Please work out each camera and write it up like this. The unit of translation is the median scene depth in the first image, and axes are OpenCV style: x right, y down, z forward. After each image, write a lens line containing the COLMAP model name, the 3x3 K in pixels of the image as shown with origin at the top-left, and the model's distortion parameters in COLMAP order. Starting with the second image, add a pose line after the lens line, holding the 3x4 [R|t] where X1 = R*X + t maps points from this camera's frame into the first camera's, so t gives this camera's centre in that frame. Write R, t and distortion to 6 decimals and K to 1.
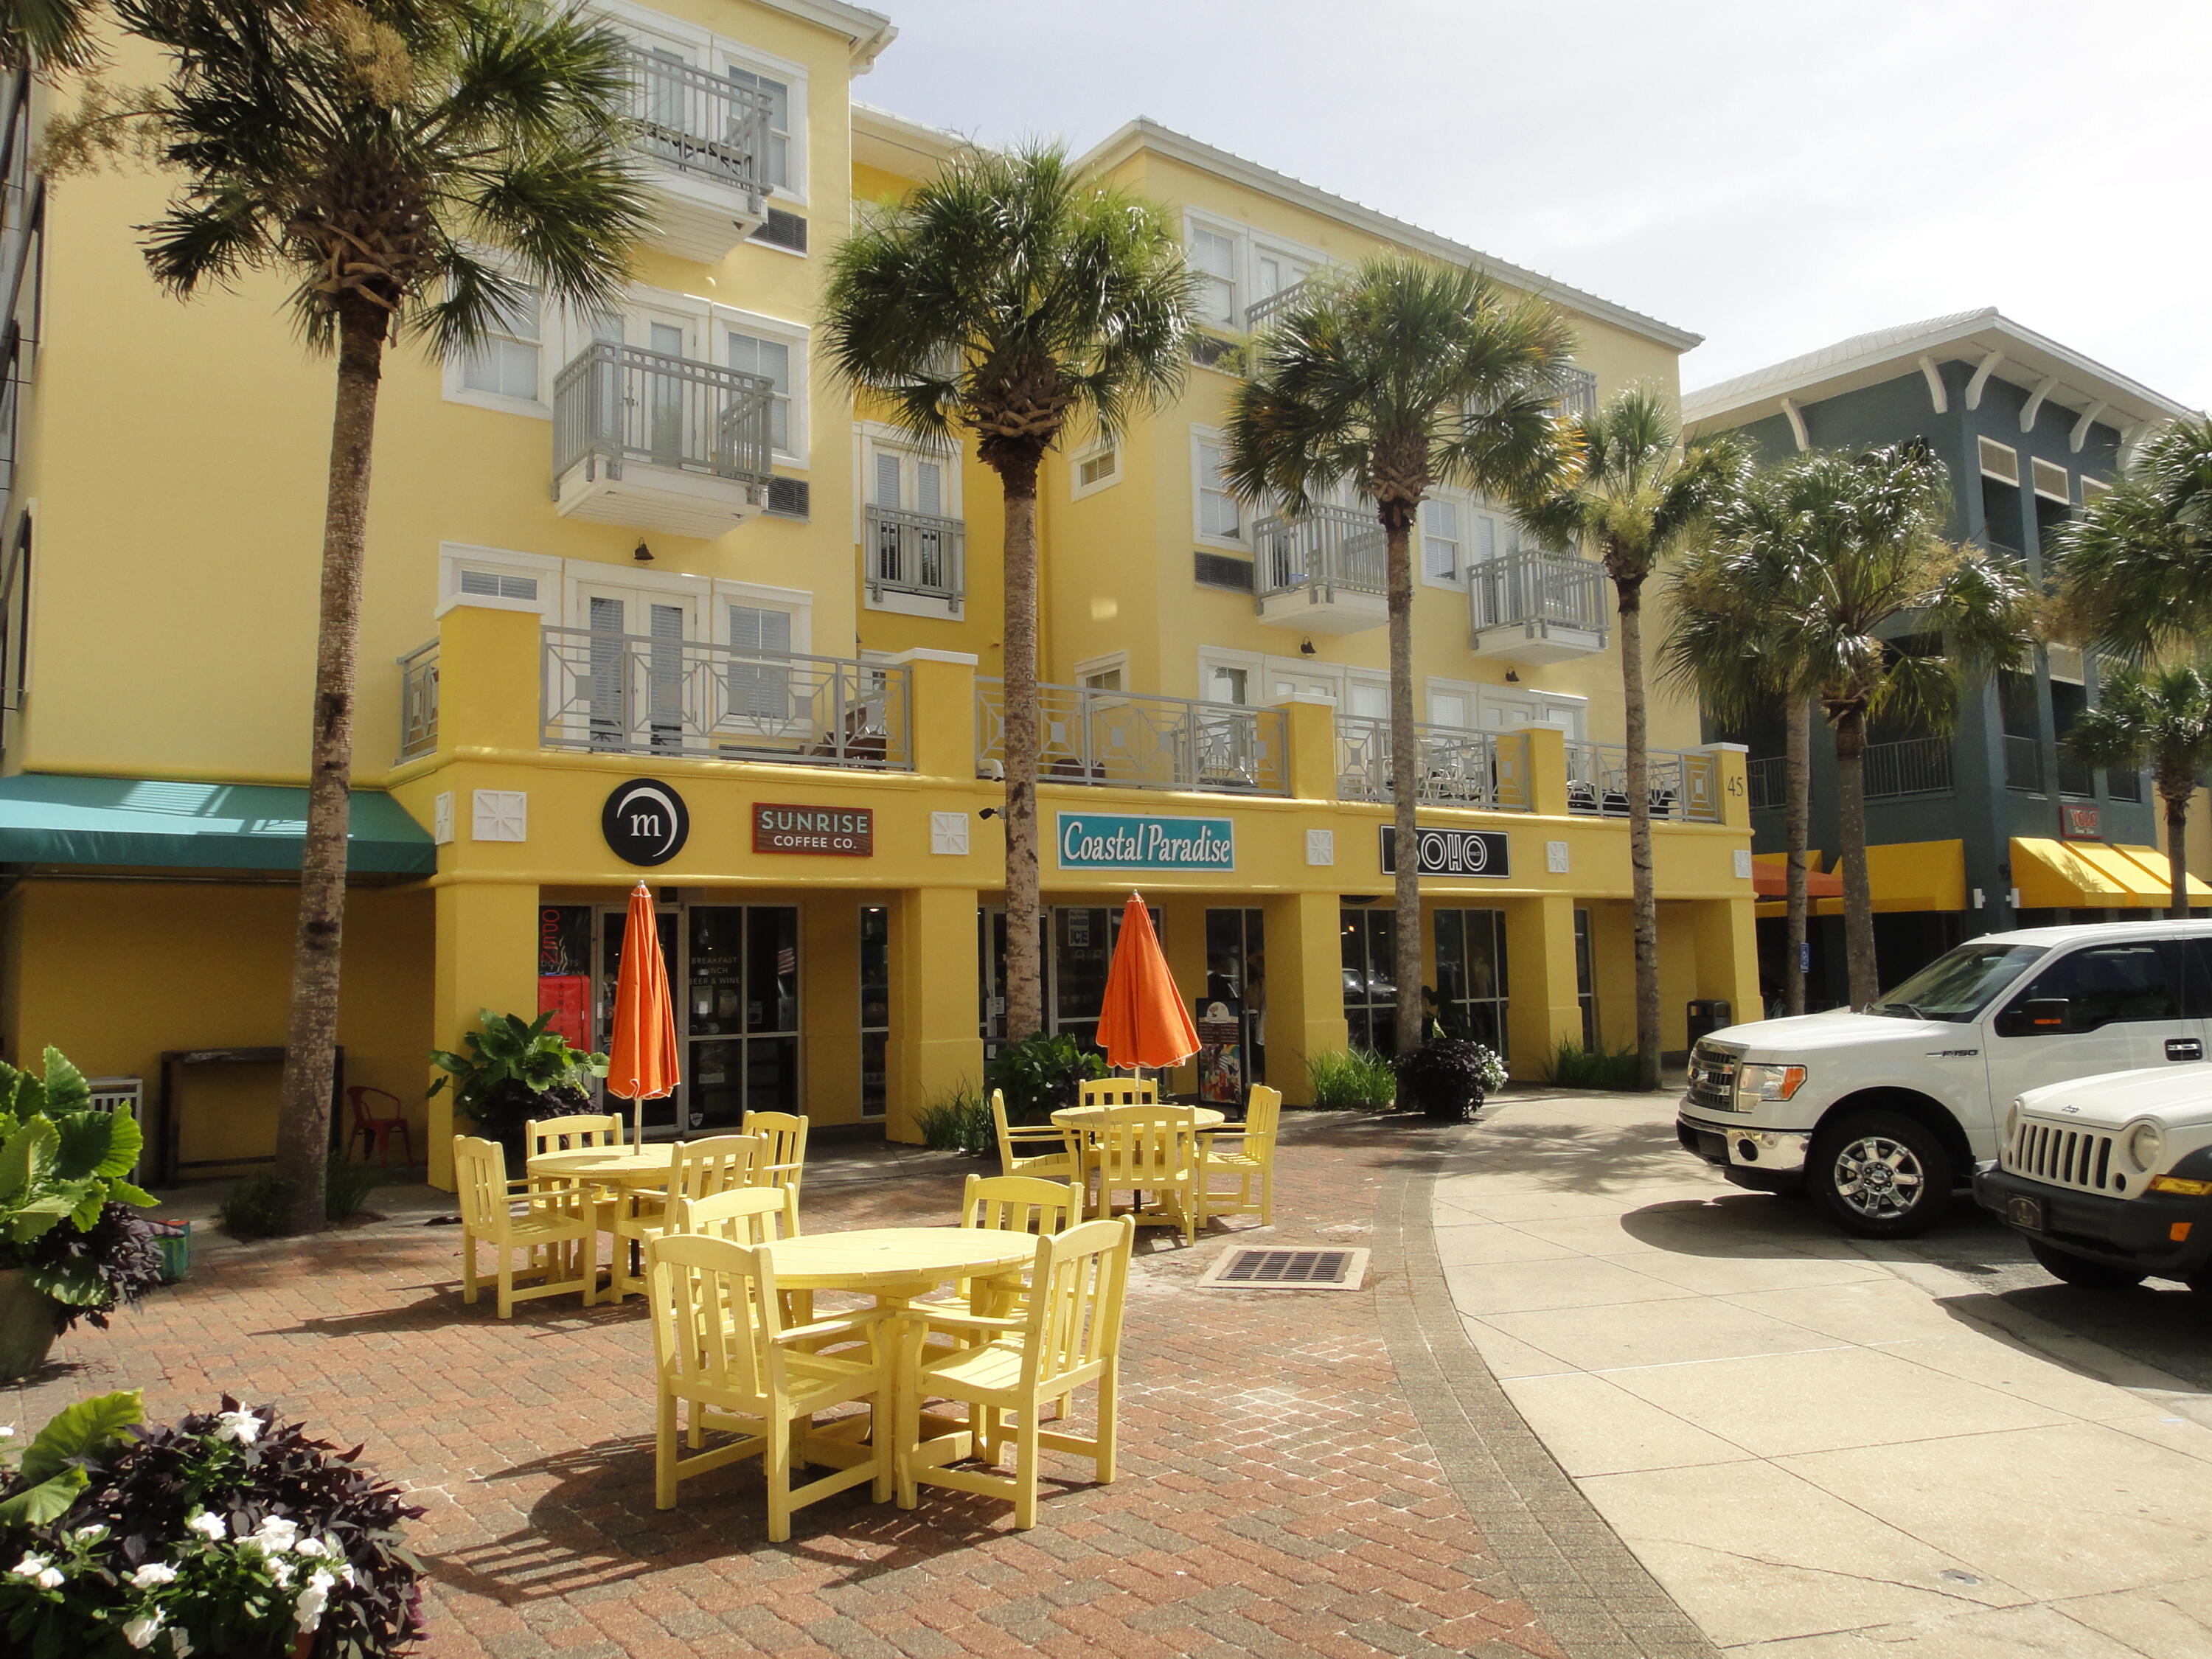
lens RADIAL K [[1589.8, 0, 1075.0], [0, 1589.8, 824.5], [0, 0, 1]] dist [0.006920, 0.005065]
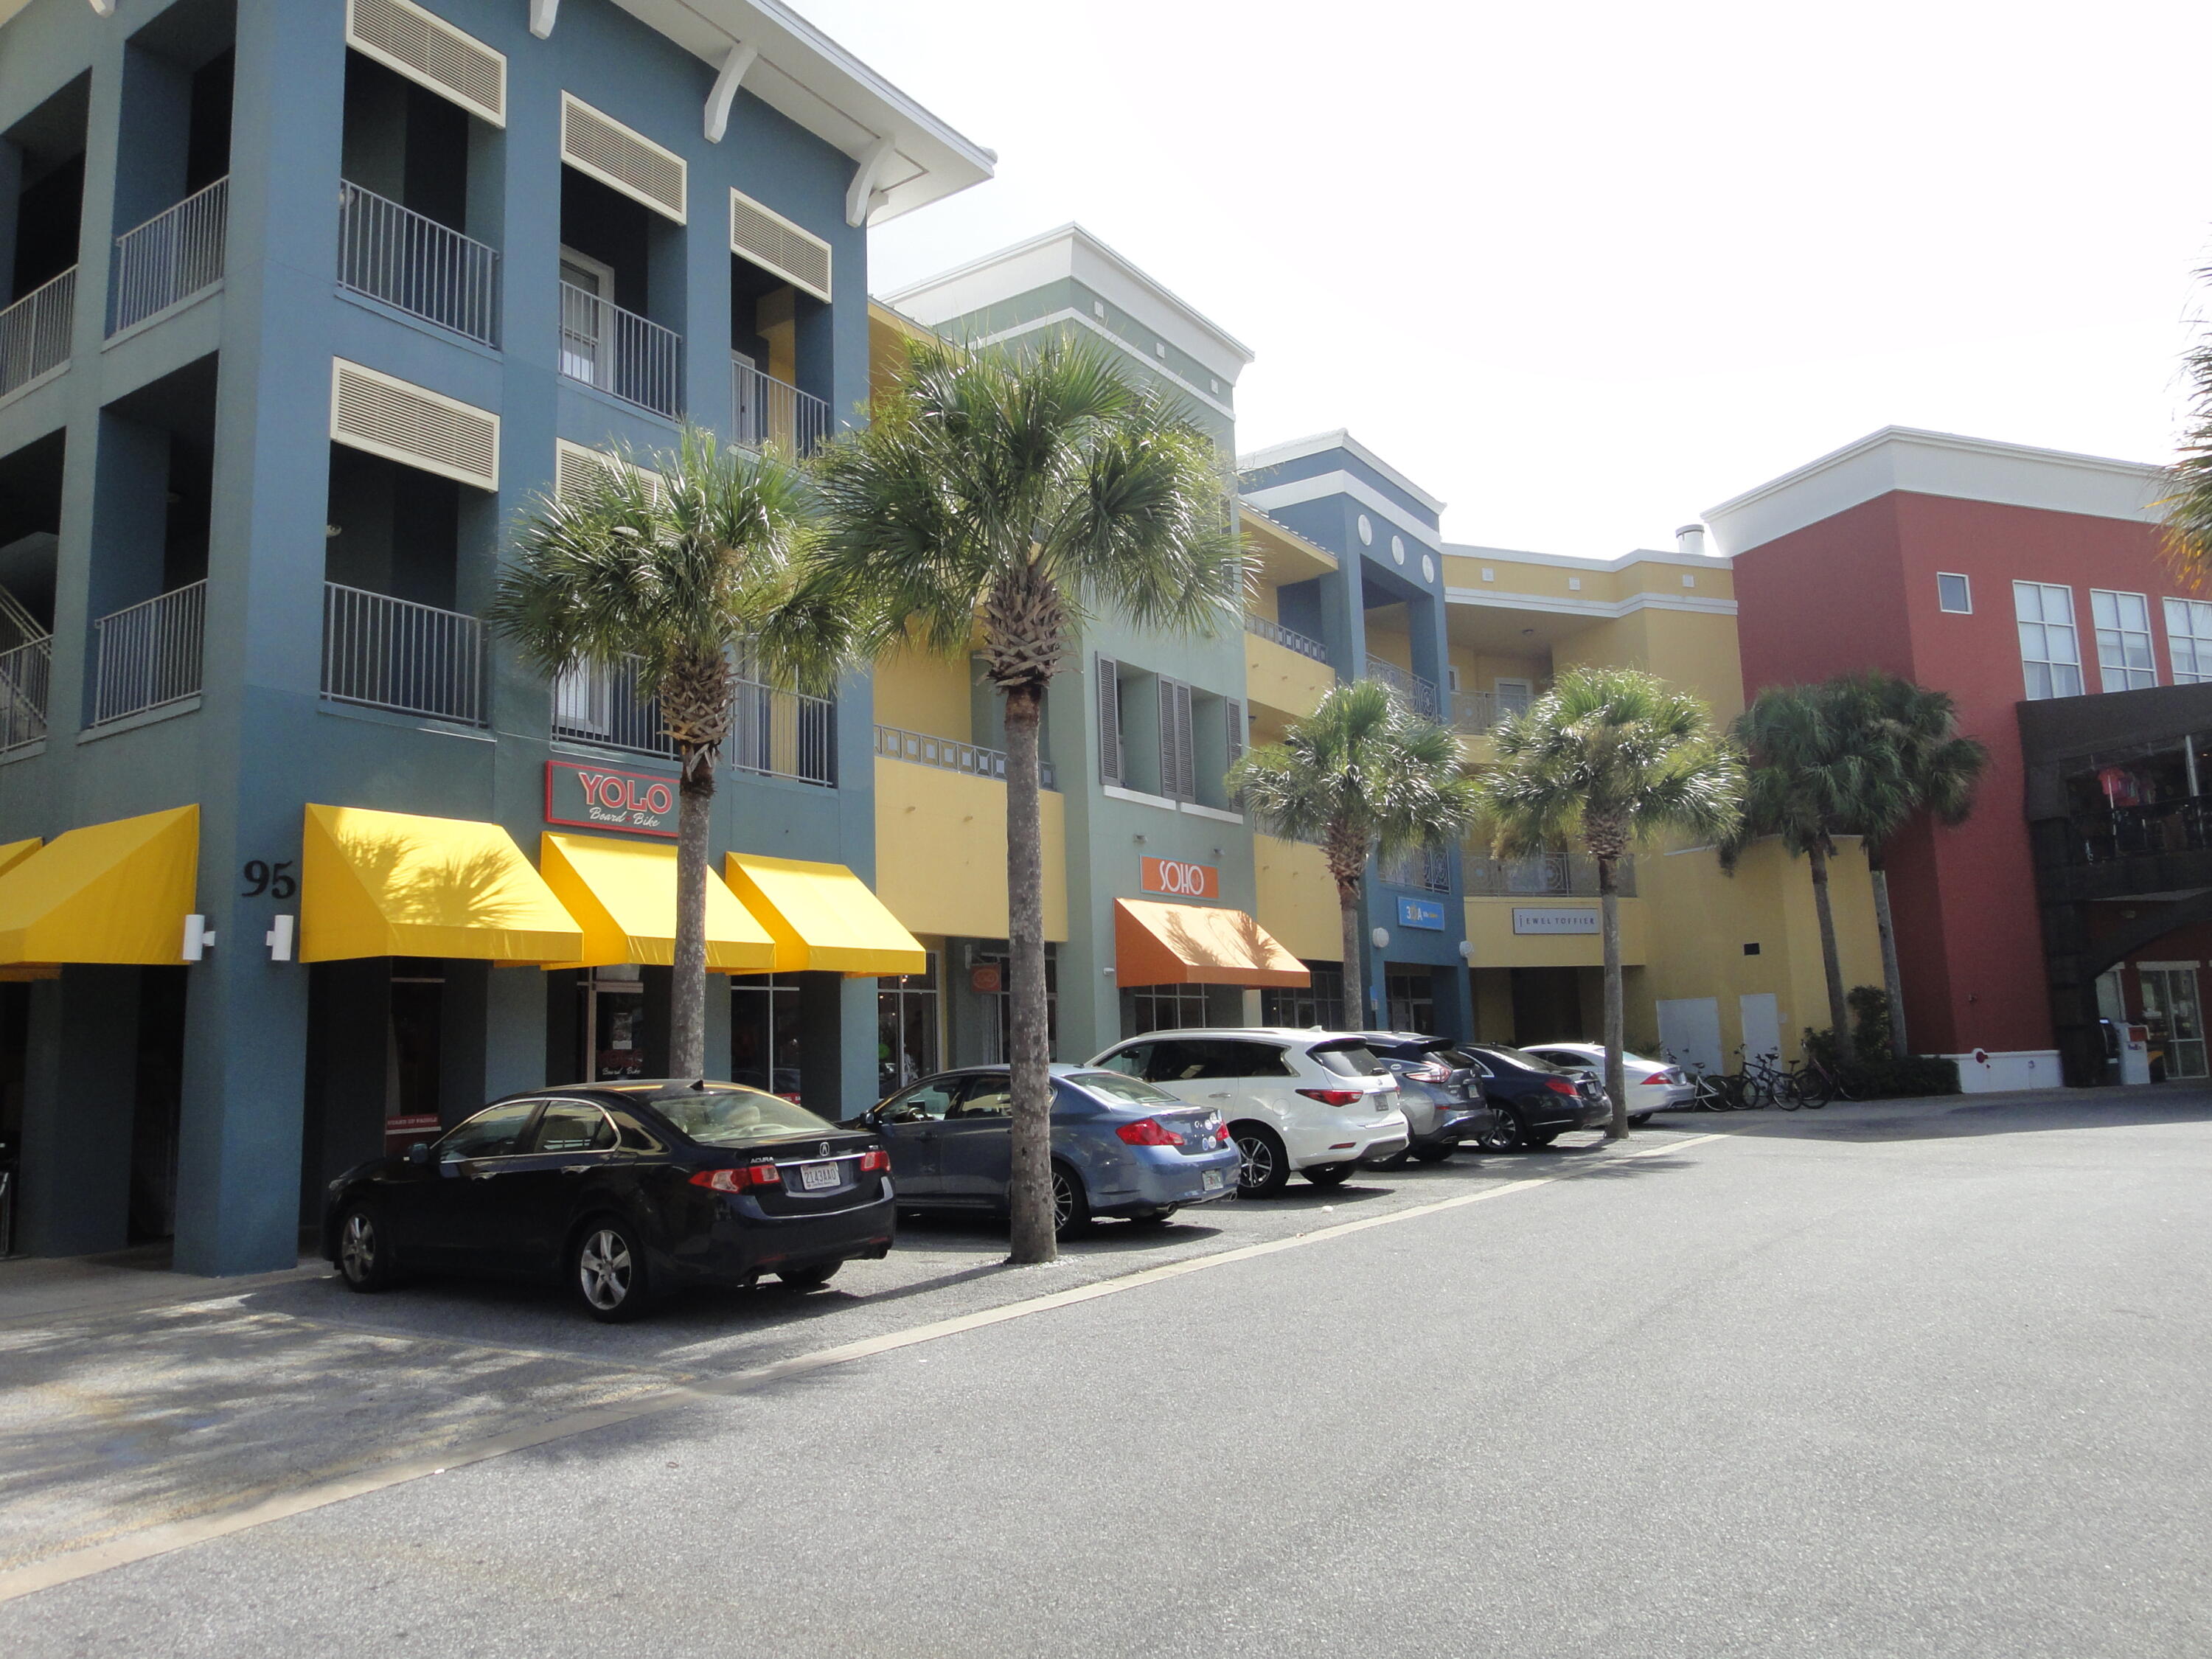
lens RADIAL K [[1589.8, 0, 1075.0], [0, 1589.8, 824.5], [0, 0, 1]] dist [0.006920, 0.005065]
pose [[0.949370, 0.049155, 0.310291, 0.621465], [-0.034999, 0.998084, -0.051028, 0.027675], [-0.312205, 0.037585, 0.949271, 0.477163]]
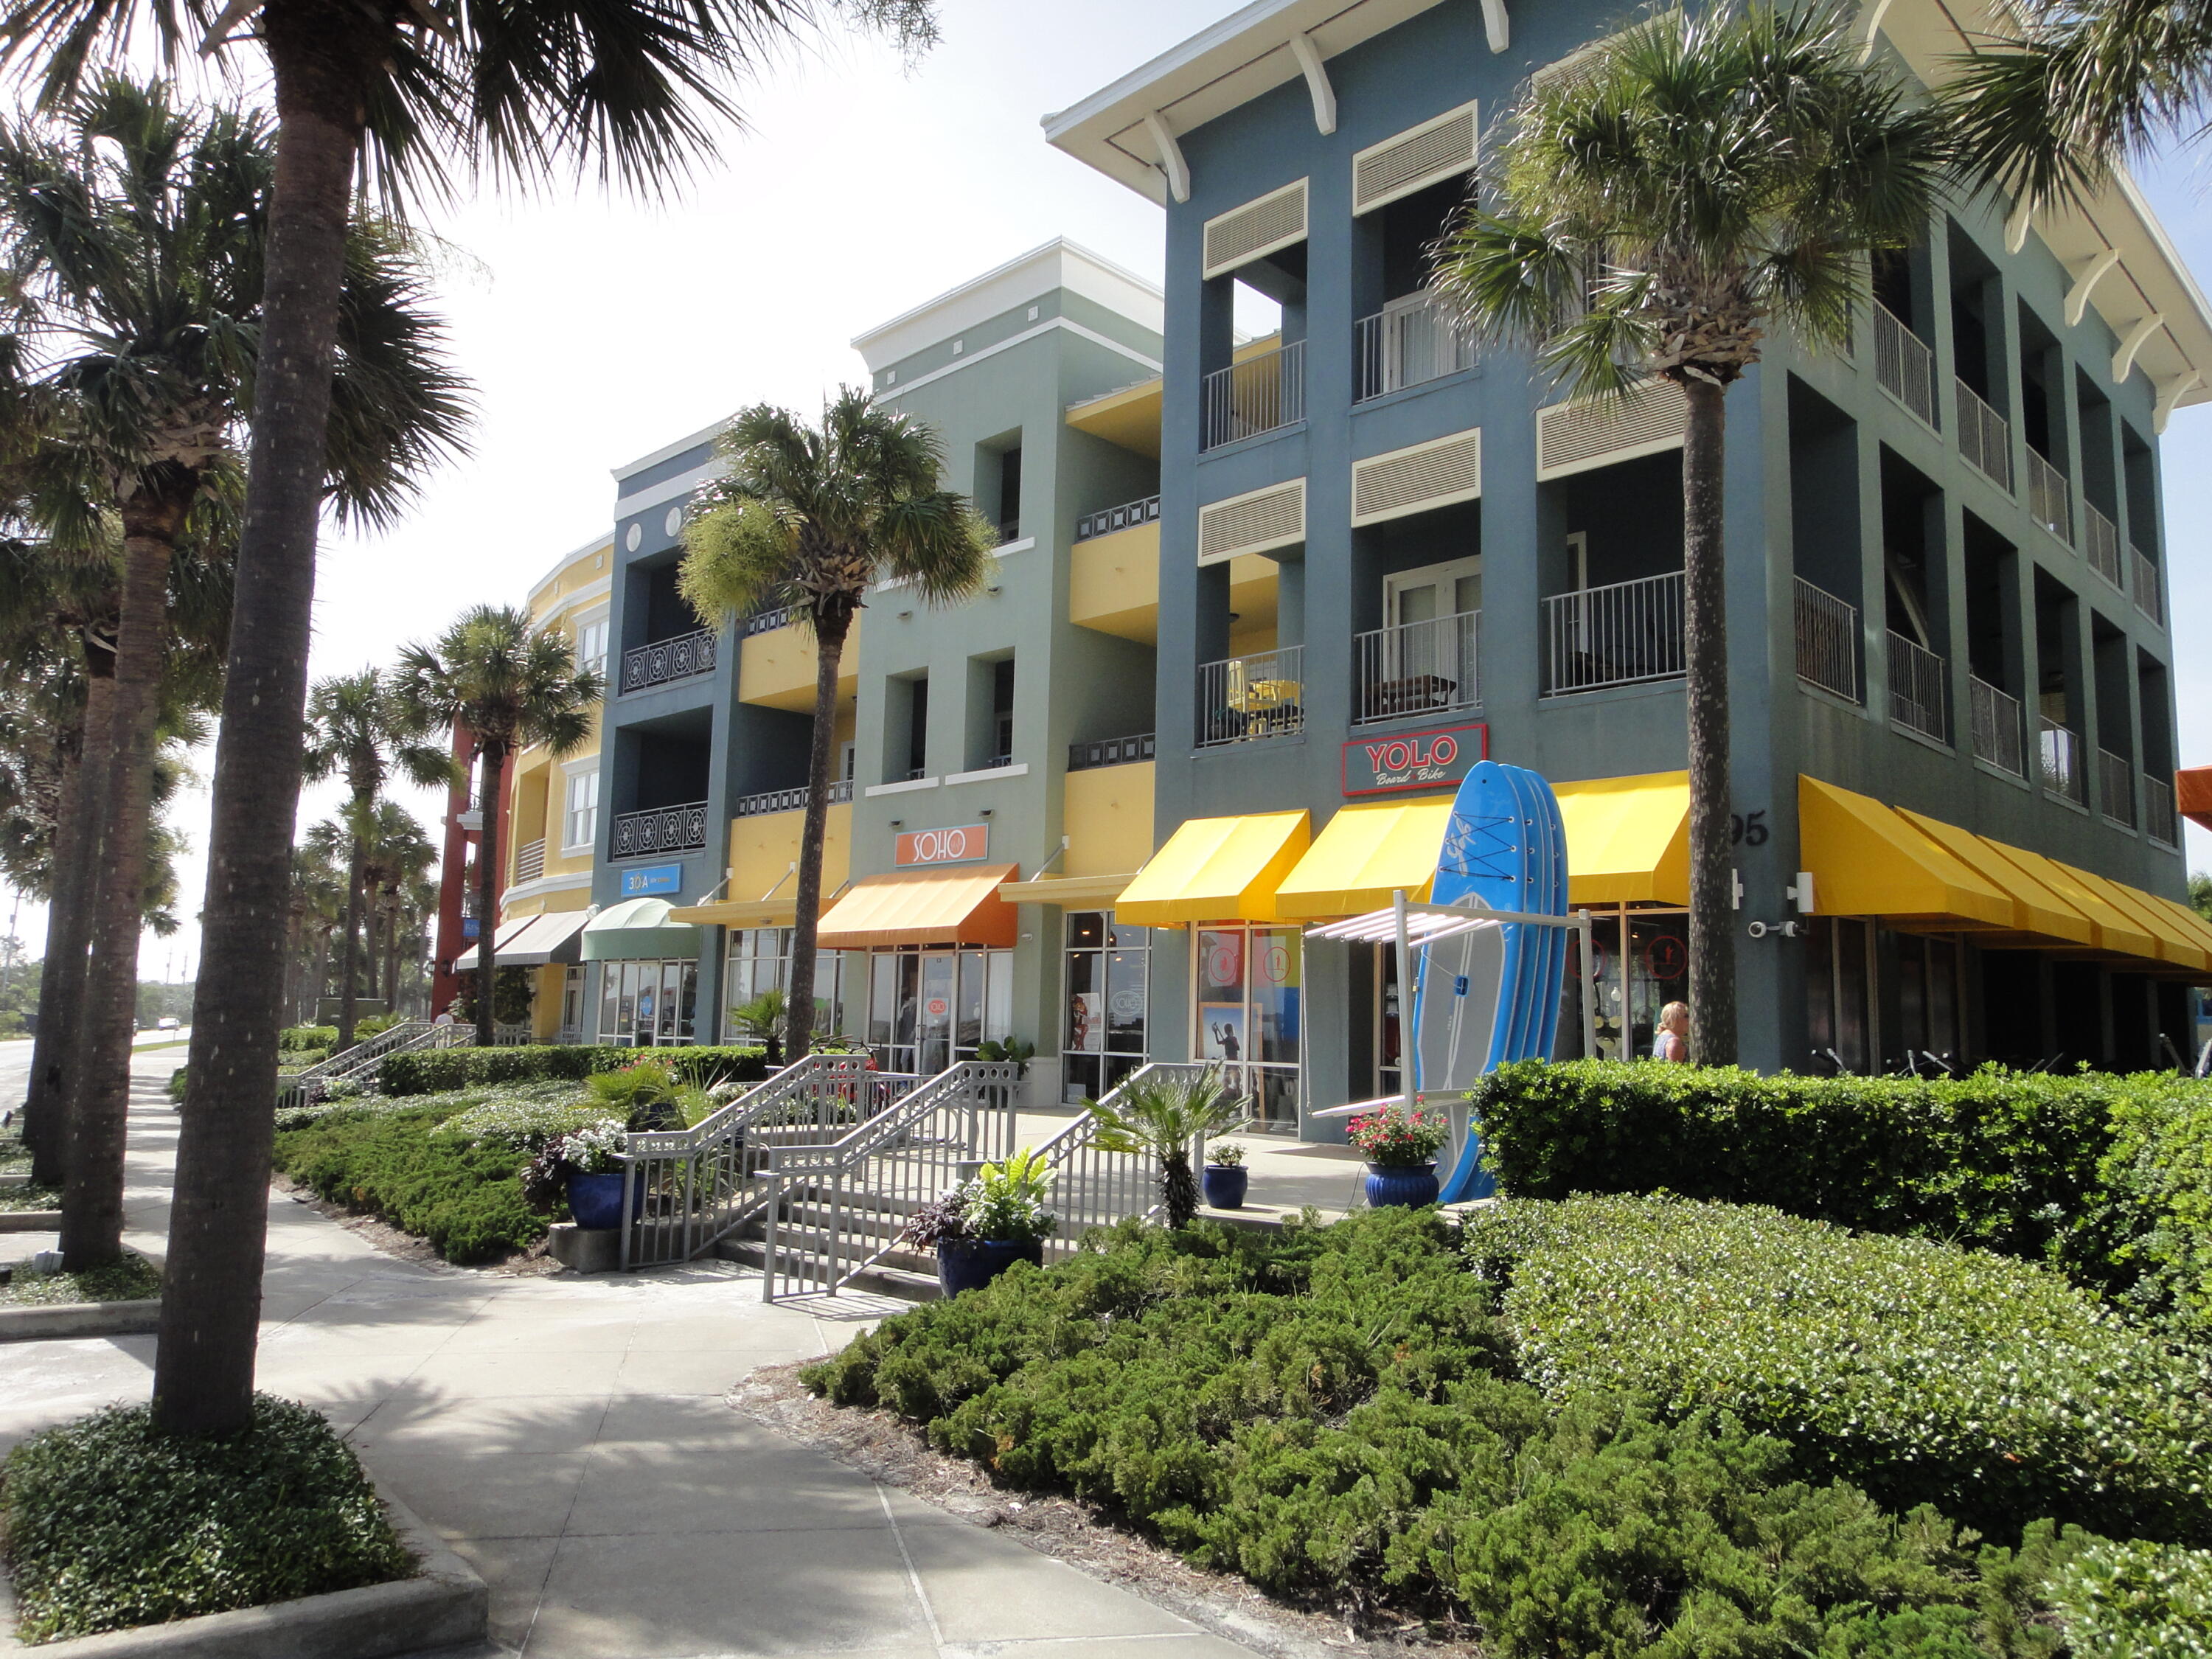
lens RADIAL K [[1589.8, 0, 1075.0], [0, 1589.8, 824.5], [0, 0, 1]] dist [0.006920, 0.005065]
pose [[0.133254, -0.096052, -0.986416, 1.338392], [0.080651, 0.993043, -0.085802, 0.068019], [0.987795, -0.068122, 0.140073, 0.930136]]
